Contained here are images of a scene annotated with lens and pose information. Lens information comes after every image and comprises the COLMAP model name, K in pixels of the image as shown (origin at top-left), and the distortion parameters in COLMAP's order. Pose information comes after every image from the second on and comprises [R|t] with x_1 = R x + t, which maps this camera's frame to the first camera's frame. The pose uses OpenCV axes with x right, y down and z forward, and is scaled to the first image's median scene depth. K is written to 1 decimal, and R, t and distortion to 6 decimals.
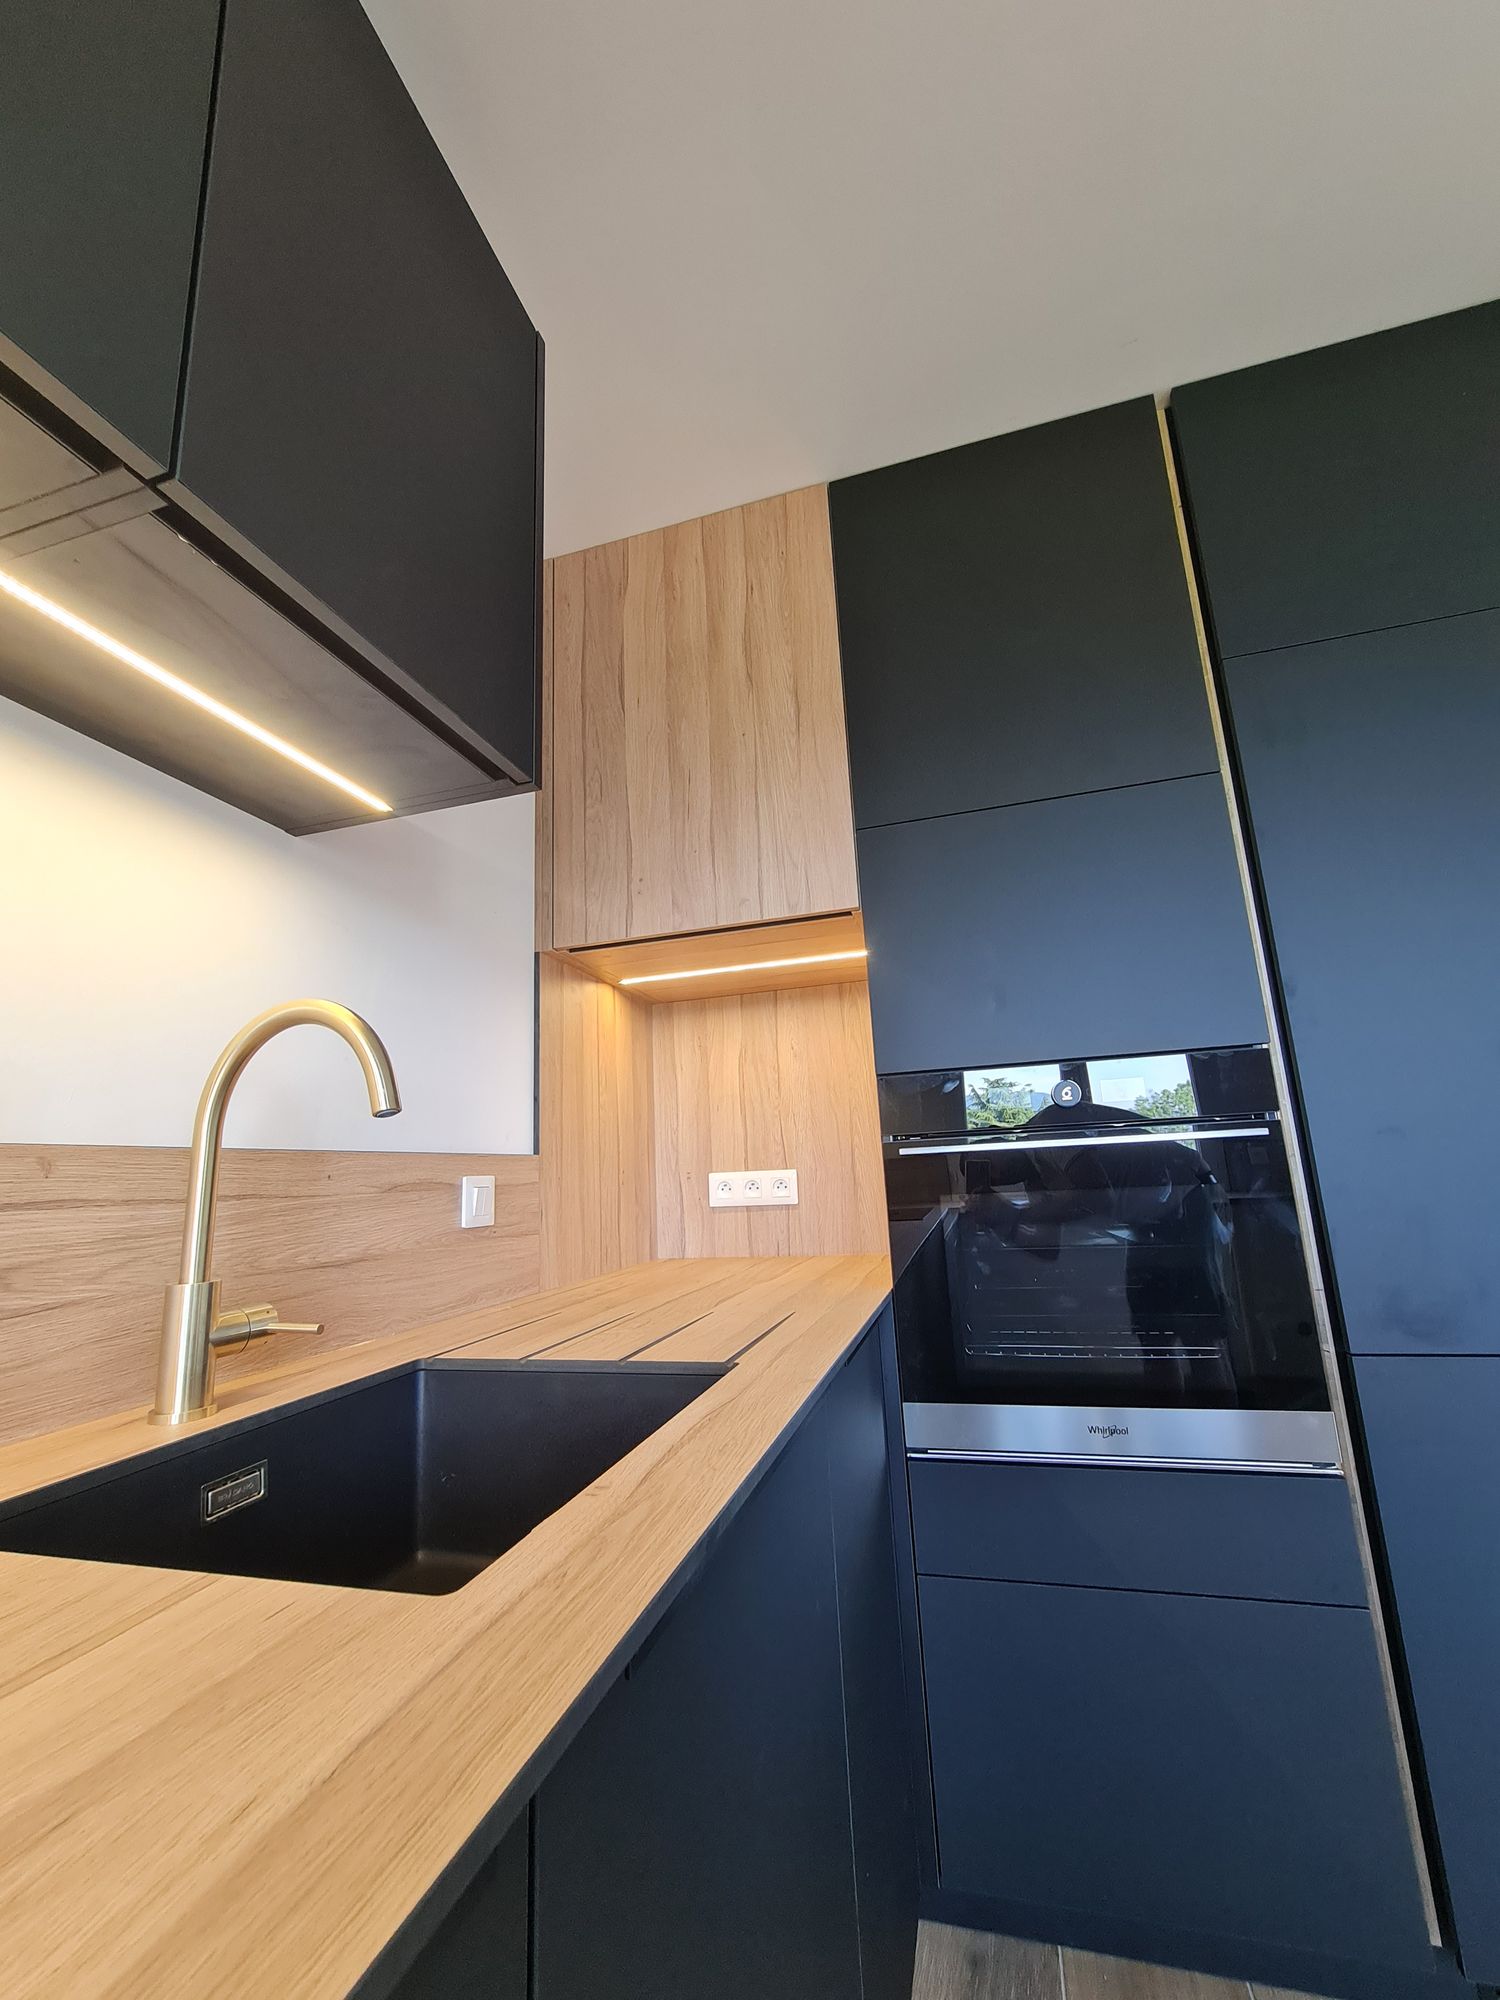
lens RADIAL K [[816.8, 0, 741.7], [0, 816.8, 1008.1], [0, 0, 1]] dist [-0.003941, 0.001194]
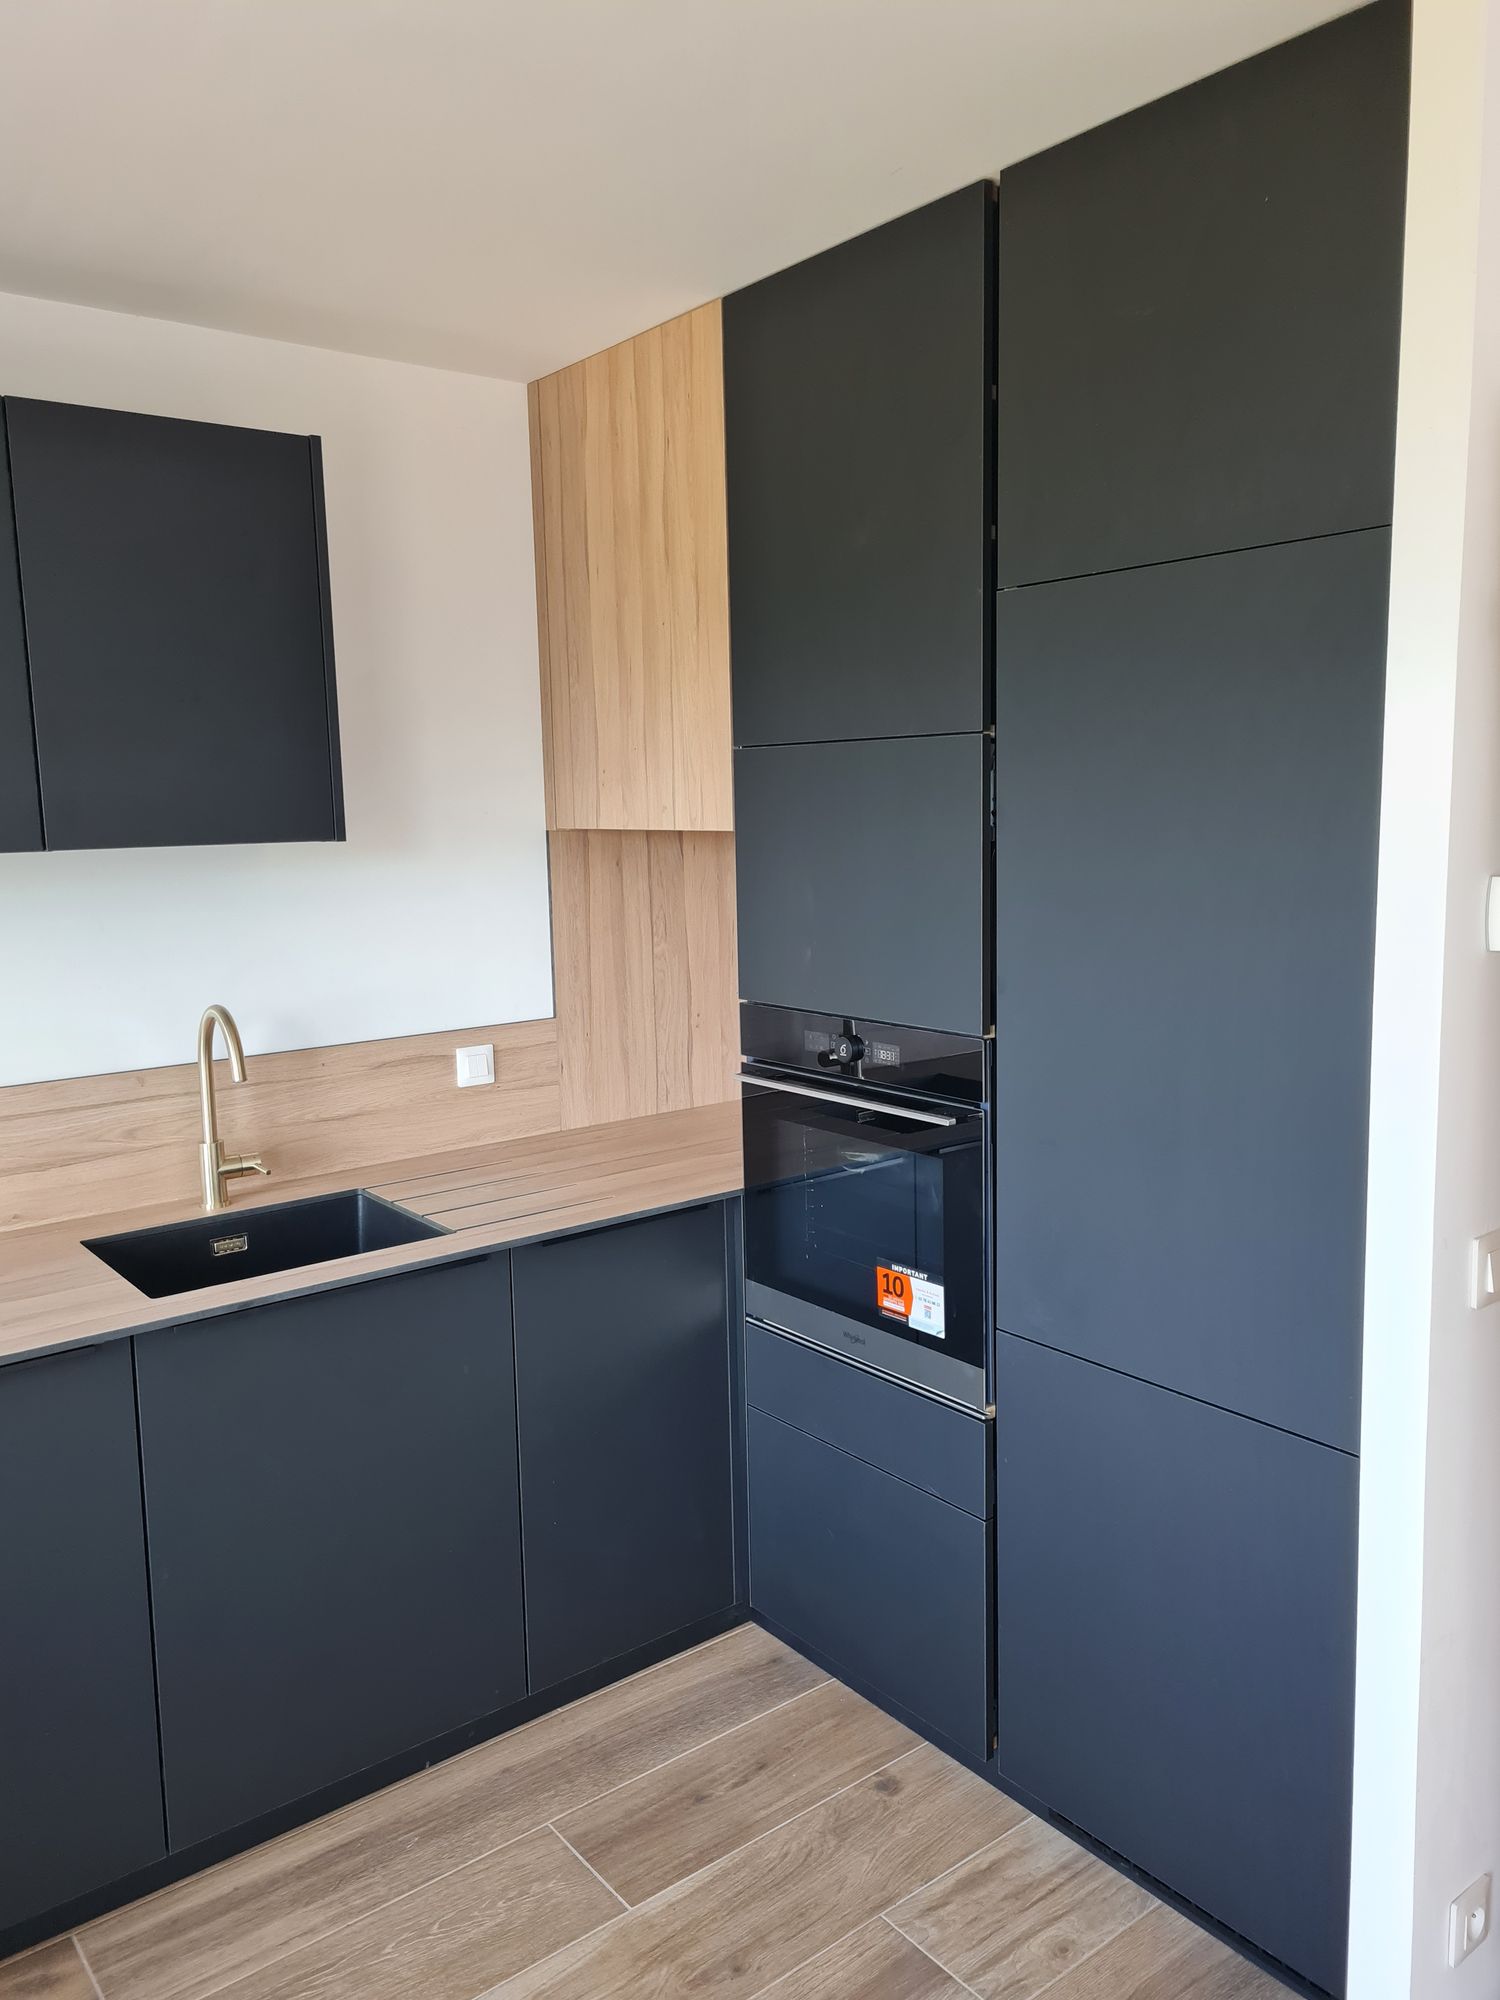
lens RADIAL K [[1506.4, 0, 745.4], [0, 1506.4, 994.4], [0, 0, 1]] dist [0.048559, -0.031461]
pose [[0.812482, 0.105347, -0.573389, 1.569071], [0.102305, 0.942511, 0.318129, -0.661773], [0.573940, -0.317134, 0.754996, -0.567208]]
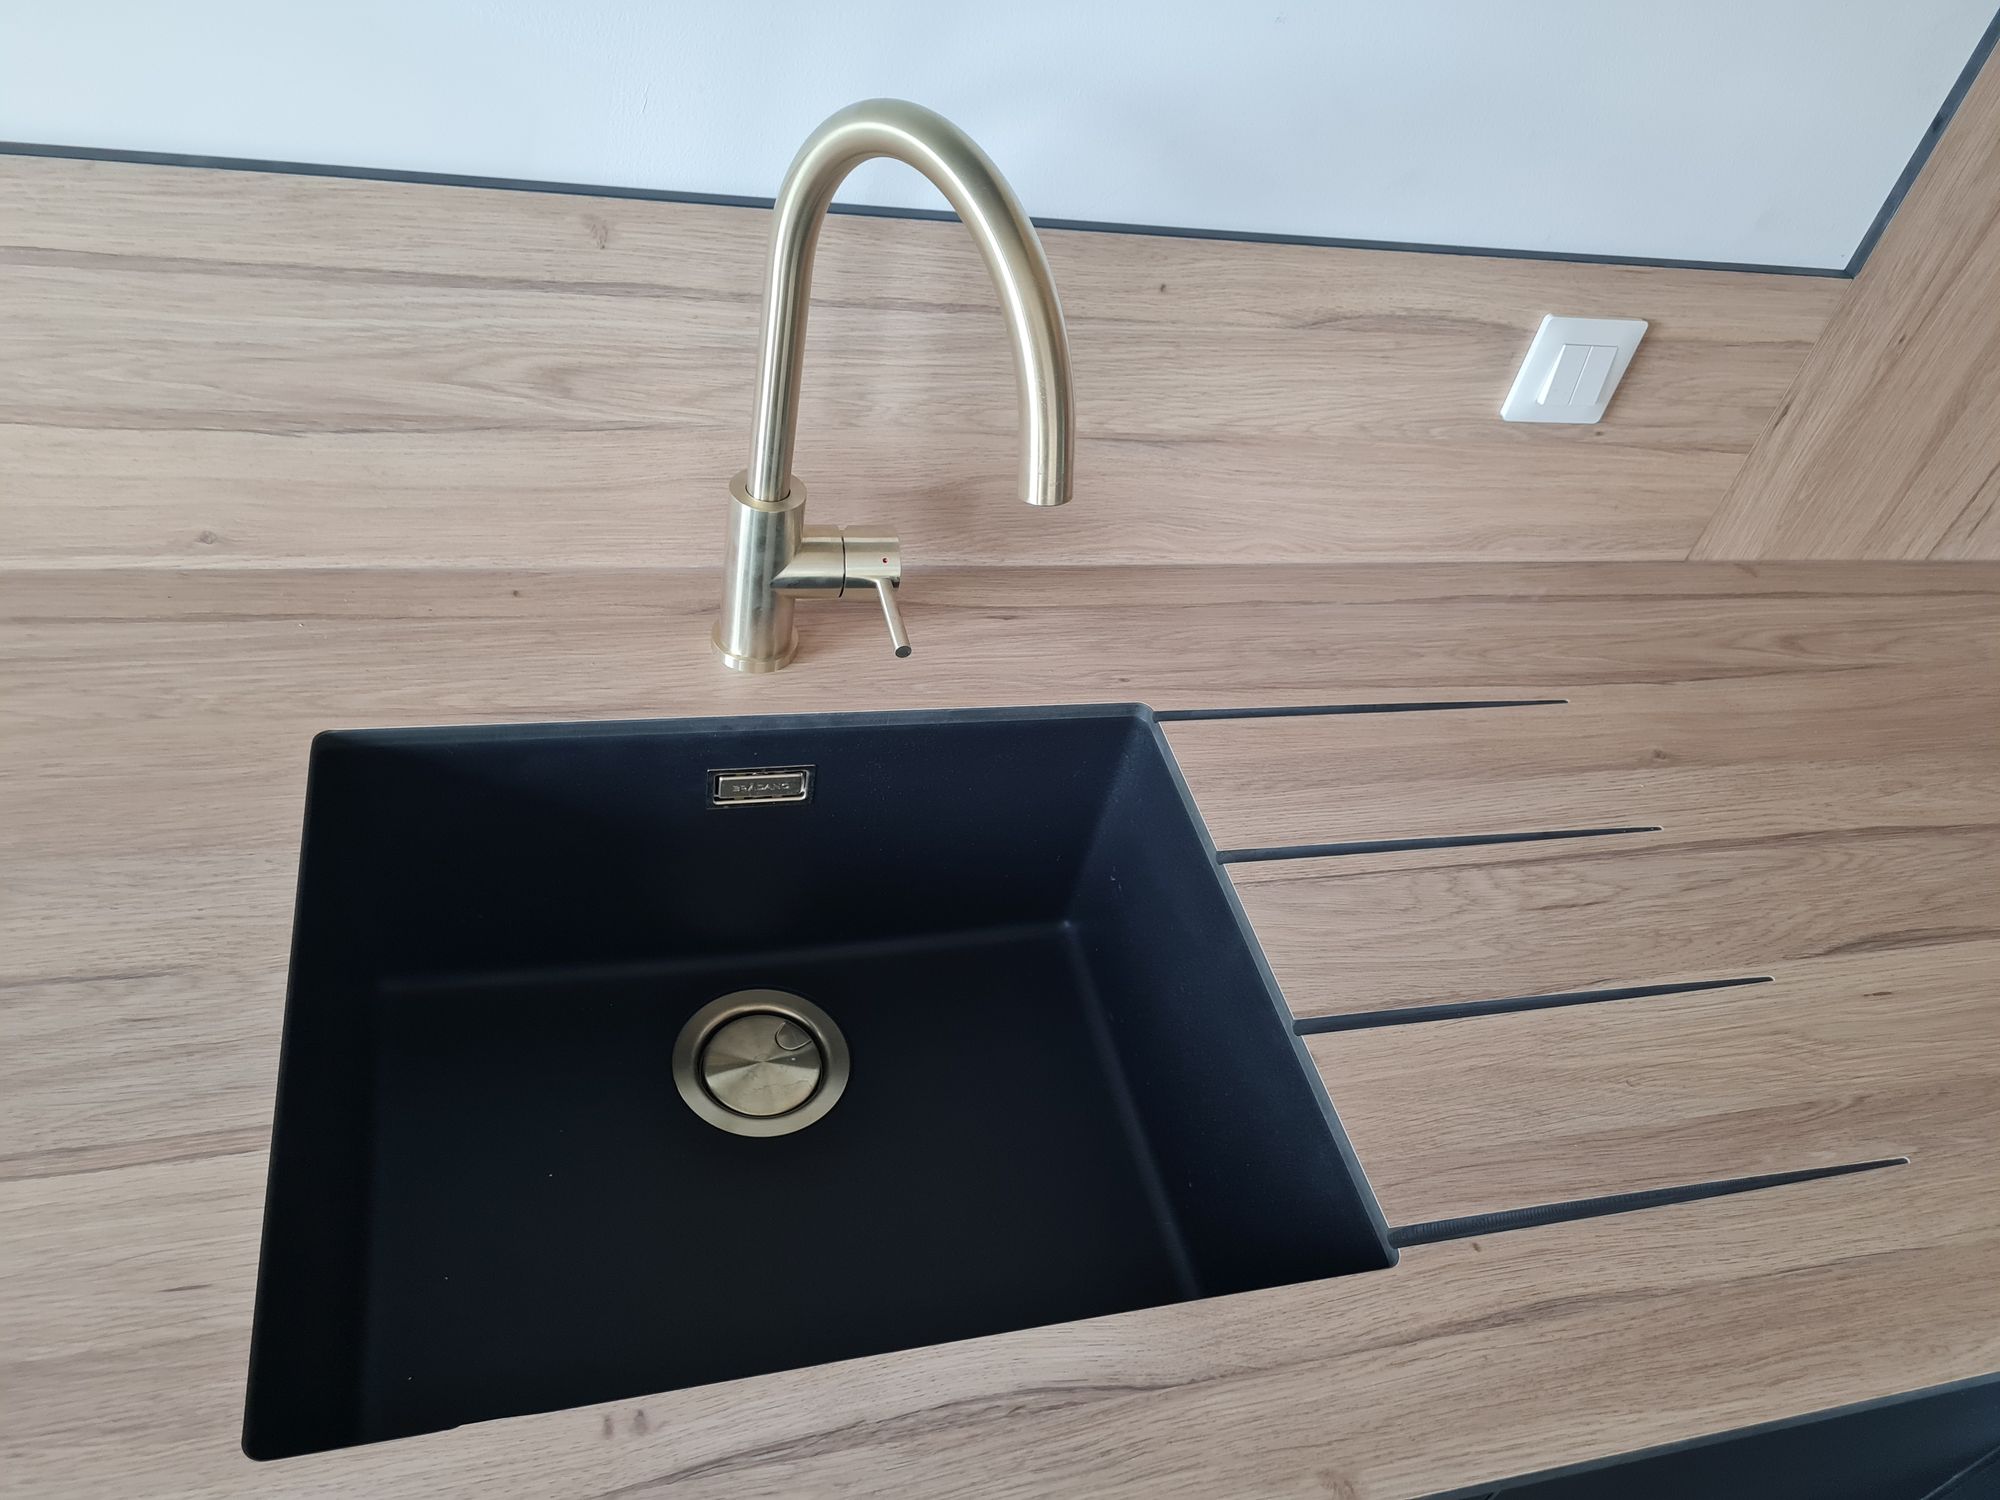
lens RADIAL K [[1506.4, 0, 1025.3], [0, 1506.4, 741.6], [0, 0, 1]] dist [0.048559, -0.031461]
pose [[0.499444, 0.686824, -0.528042, 0.104179], [-0.038154, 0.626351, 0.778607, -0.293752], [0.865506, -0.368724, 0.339032, 0.479136]]
